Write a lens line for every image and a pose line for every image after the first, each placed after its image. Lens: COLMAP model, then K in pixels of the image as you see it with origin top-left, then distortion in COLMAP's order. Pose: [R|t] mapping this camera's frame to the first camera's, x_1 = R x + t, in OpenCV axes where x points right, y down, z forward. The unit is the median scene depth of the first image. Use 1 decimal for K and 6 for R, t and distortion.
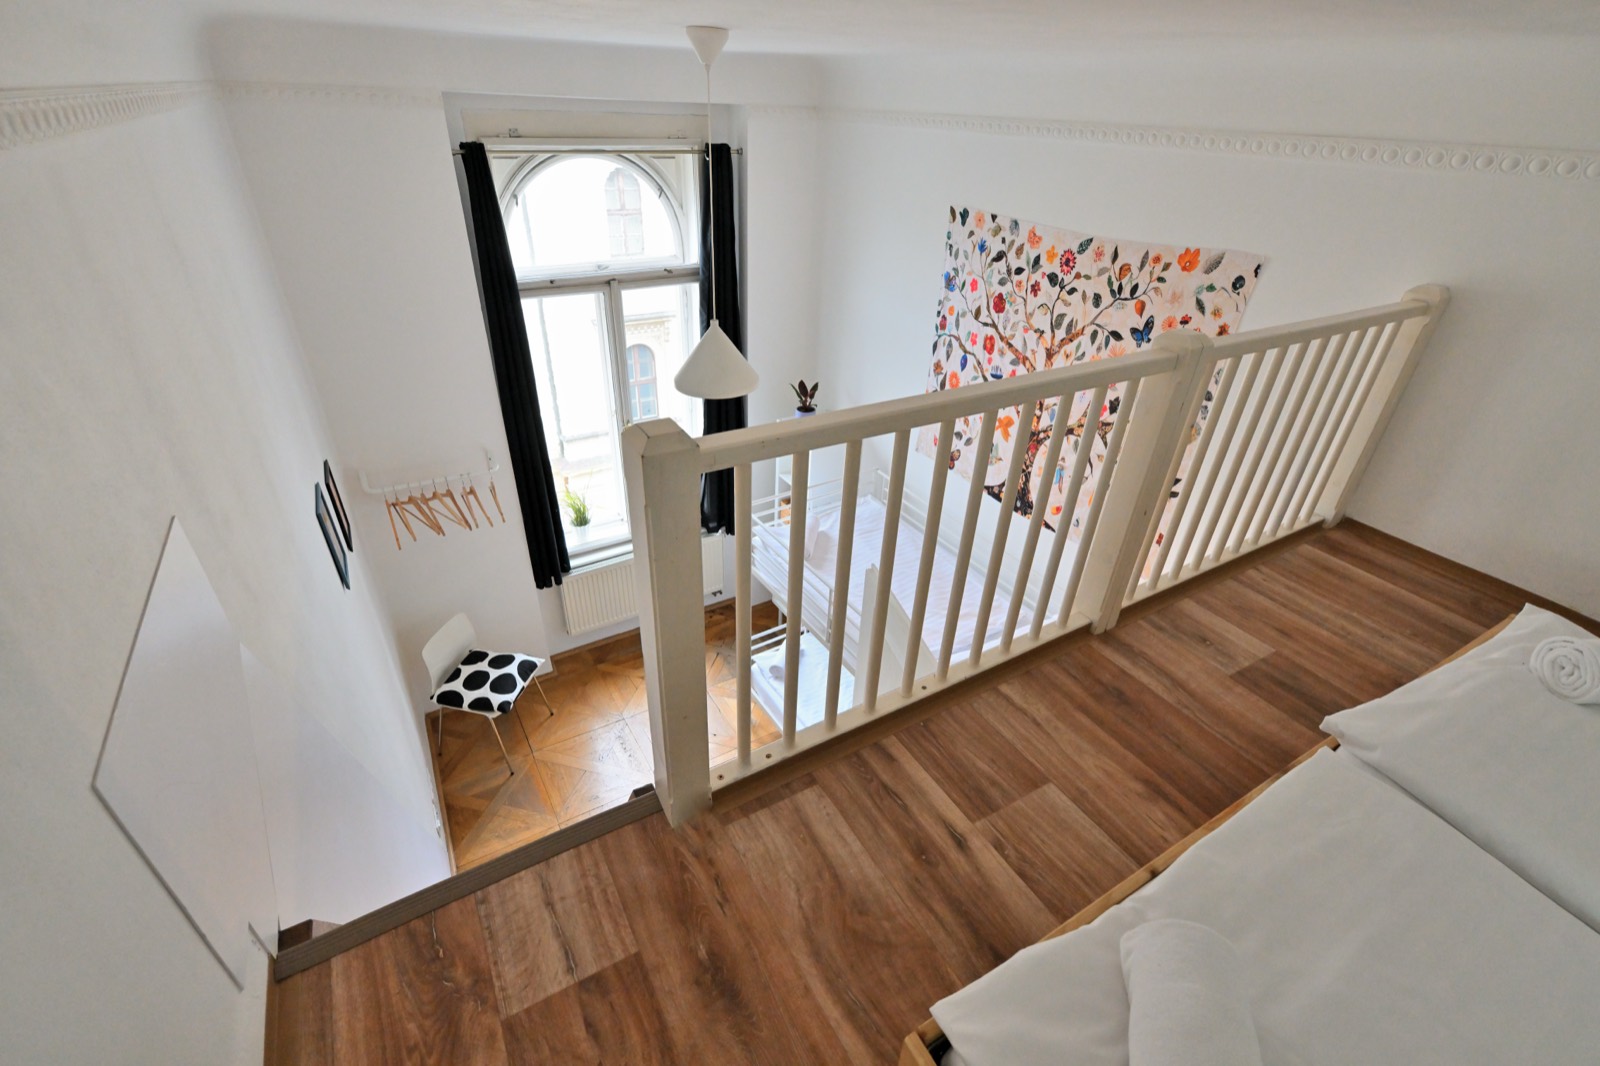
lens RADIAL K [[710.0, 0, 799.7], [0, 710.0, 538.7], [0, 0, 1]] dist [0.001602, -0.000714]
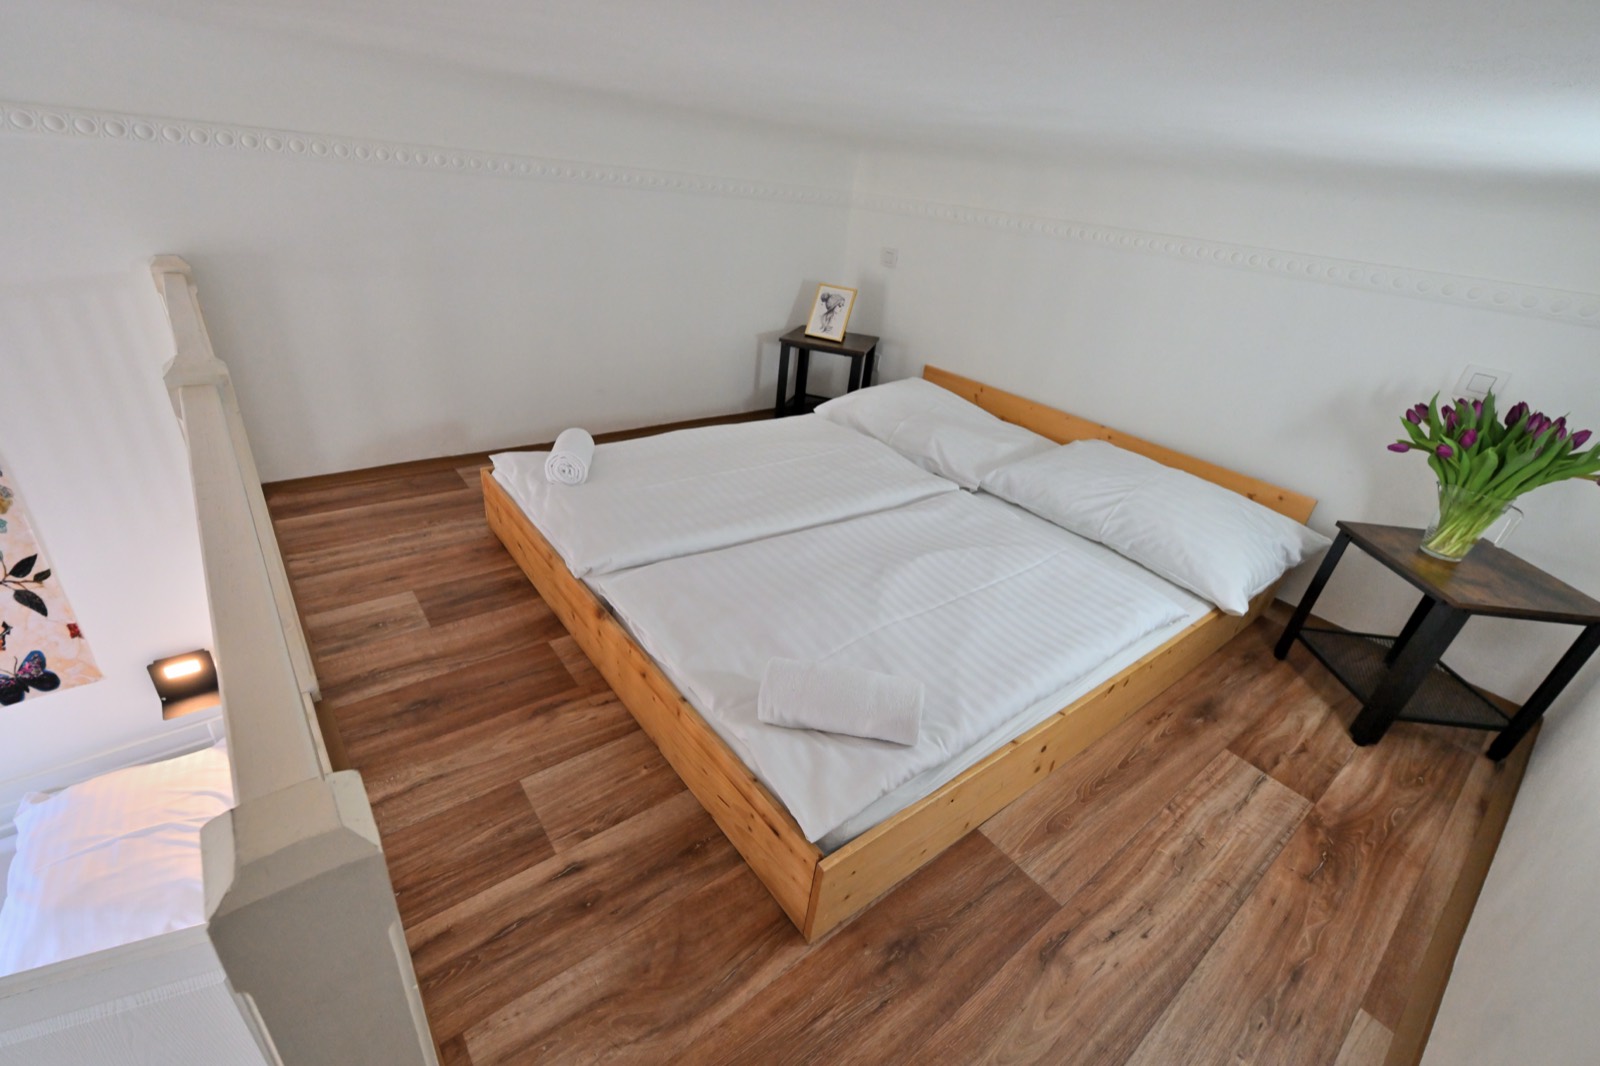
lens RADIAL K [[678.6, 0, 808.5], [0, 678.6, 535.4], [0, 0, 1]] dist [0.000645, -0.000347]
pose [[-0.146577, -0.509335, 0.847994, -0.151522], [0.419854, 0.744172, 0.519548, -0.107738], [-0.895677, 0.432187, 0.104768, 0.156676]]
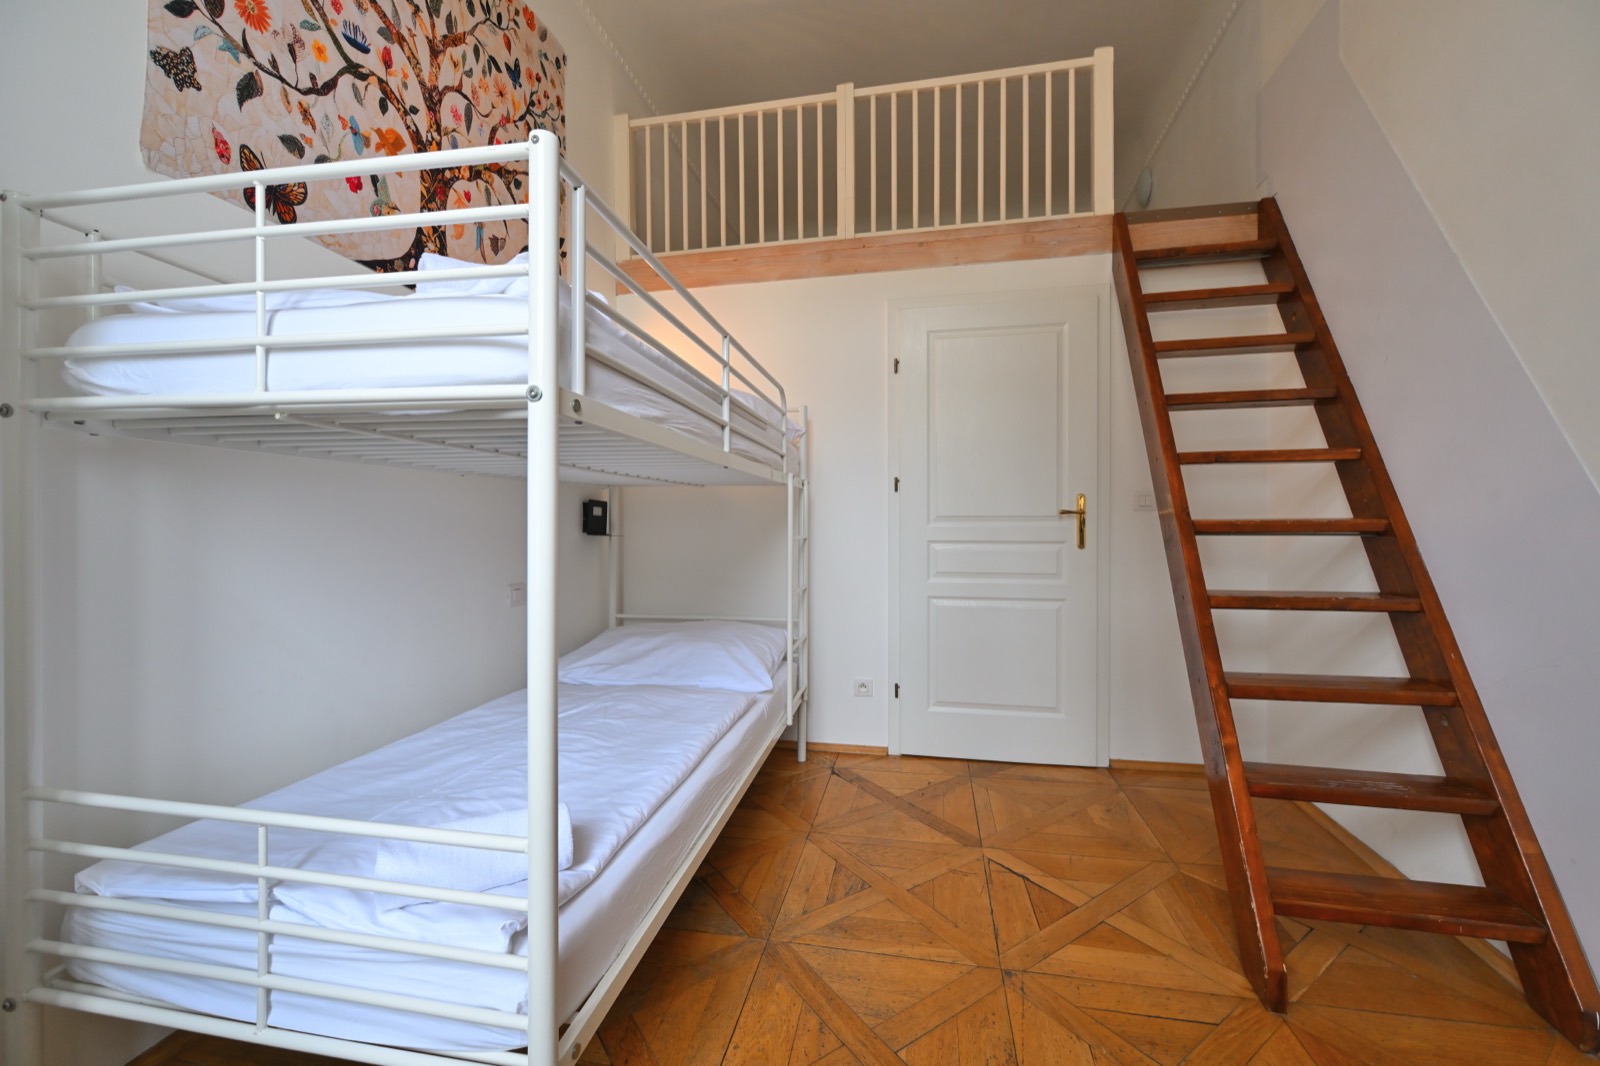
lens RADIAL K [[643.8, 0, 833.4], [0, 643.8, 515.0], [0, 0, 1]] dist [-0.000850, 0.000457]
pose [[-0.762478, -0.030640, 0.646289, -0.370314], [0.320874, 0.849482, 0.418832, -0.003868], [-0.561844, 0.526727, -0.637880, 1.372982]]
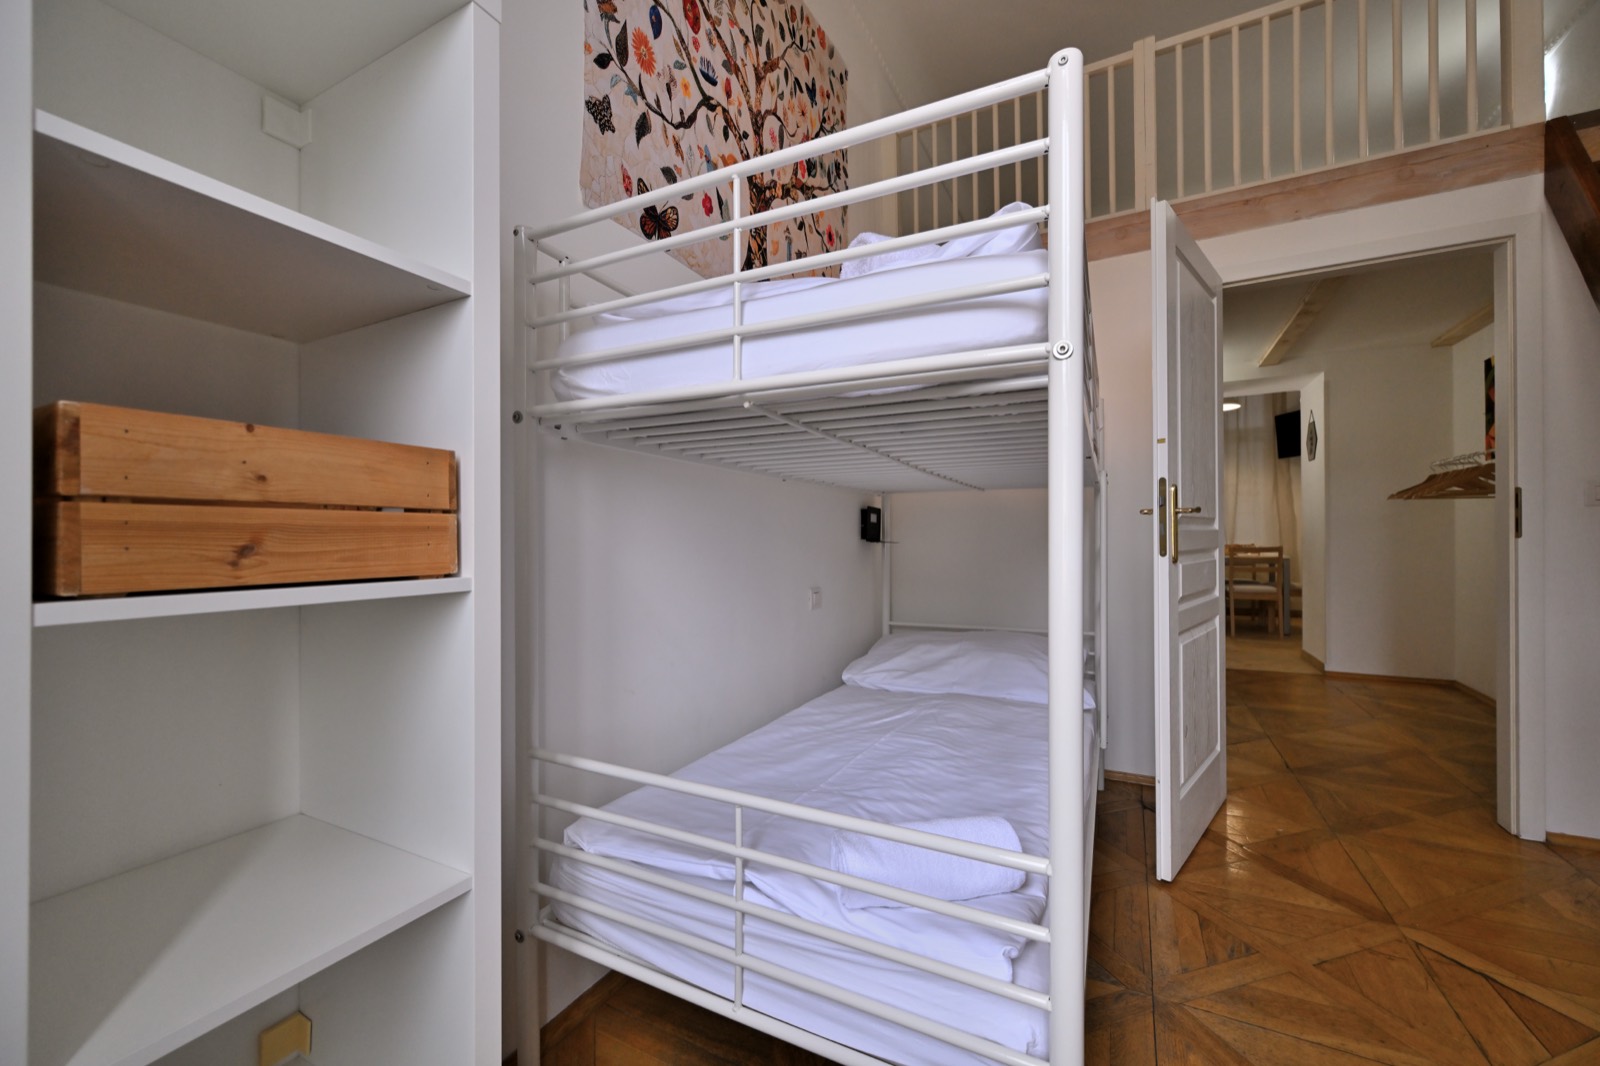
lens RADIAL K [[643.8, 0, 833.1], [0, 643.8, 525.7], [0, 0, 1]] dist [-0.000850, 0.000457]
pose [[-0.548300, -0.020221, 0.836037, -0.259936], [0.430403, 0.850319, 0.302839, -0.025873], [-0.717021, 0.525880, -0.457527, 1.441938]]
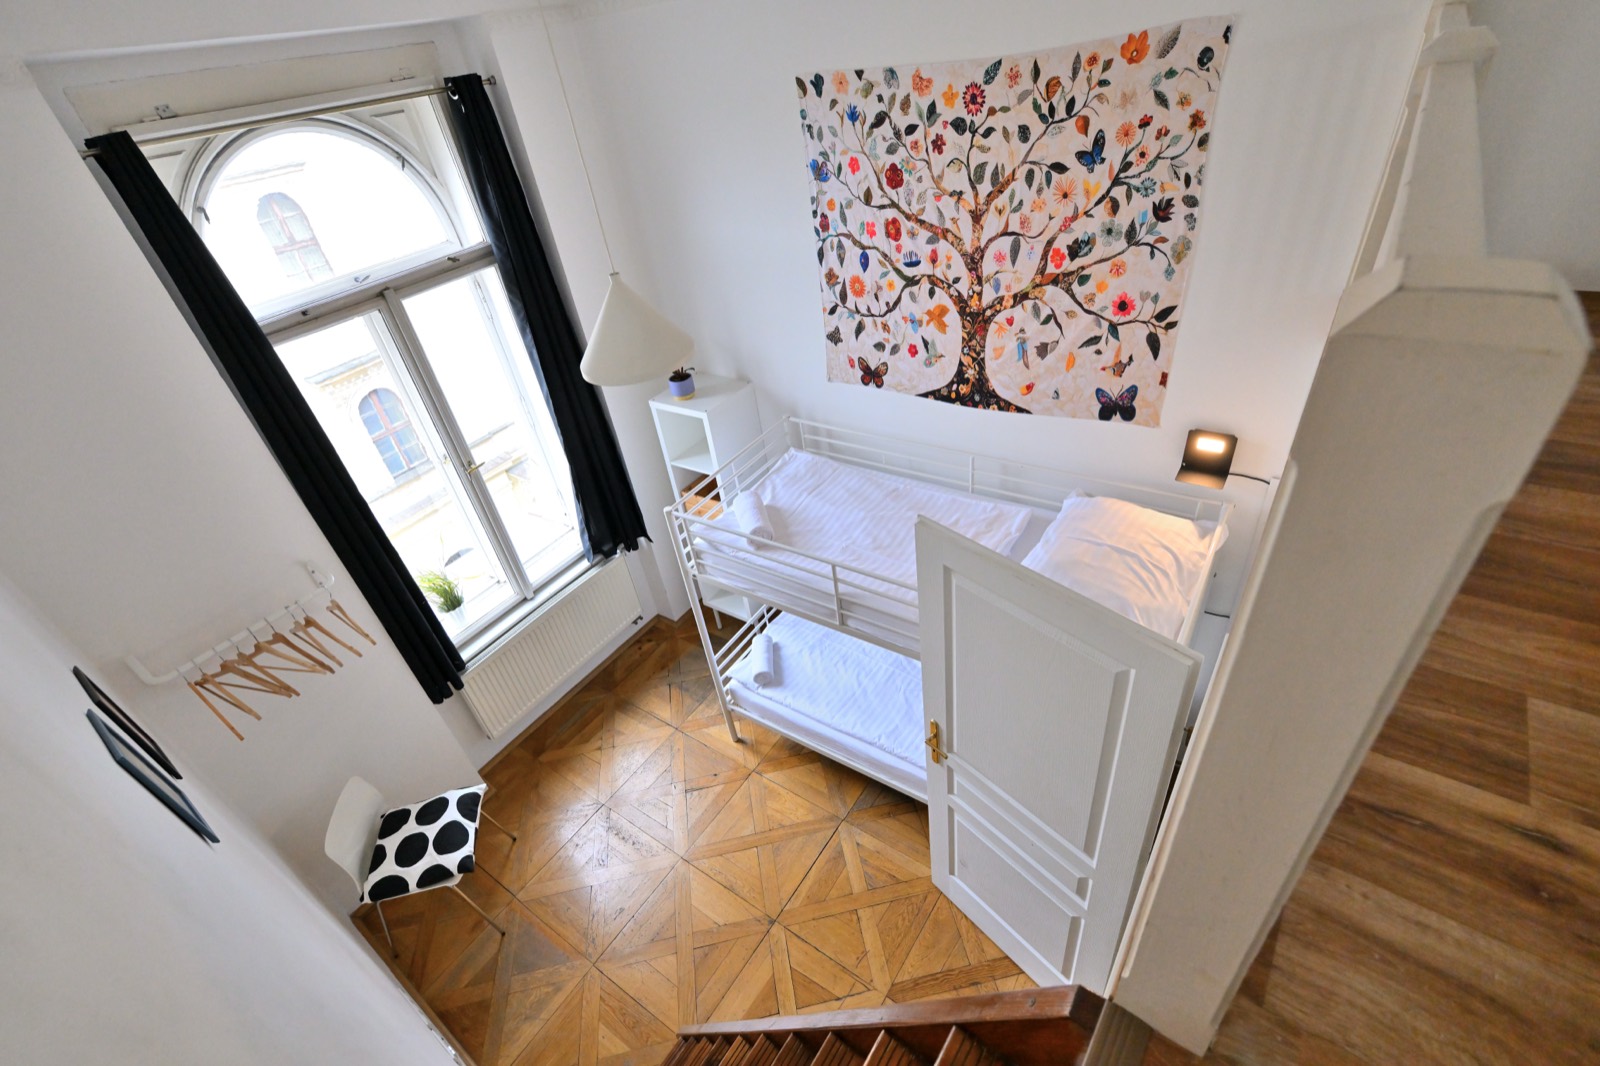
lens RADIAL K [[710.0, 0, 795.2], [0, 710.0, 538.3], [0, 0, 1]] dist [0.001602, -0.000714]
pose [[0.905632, -0.358534, 0.226460, -0.172251], [0.345978, 0.933490, 0.094318, -0.051008], [-0.245214, -0.007068, 0.969443, 0.210001]]
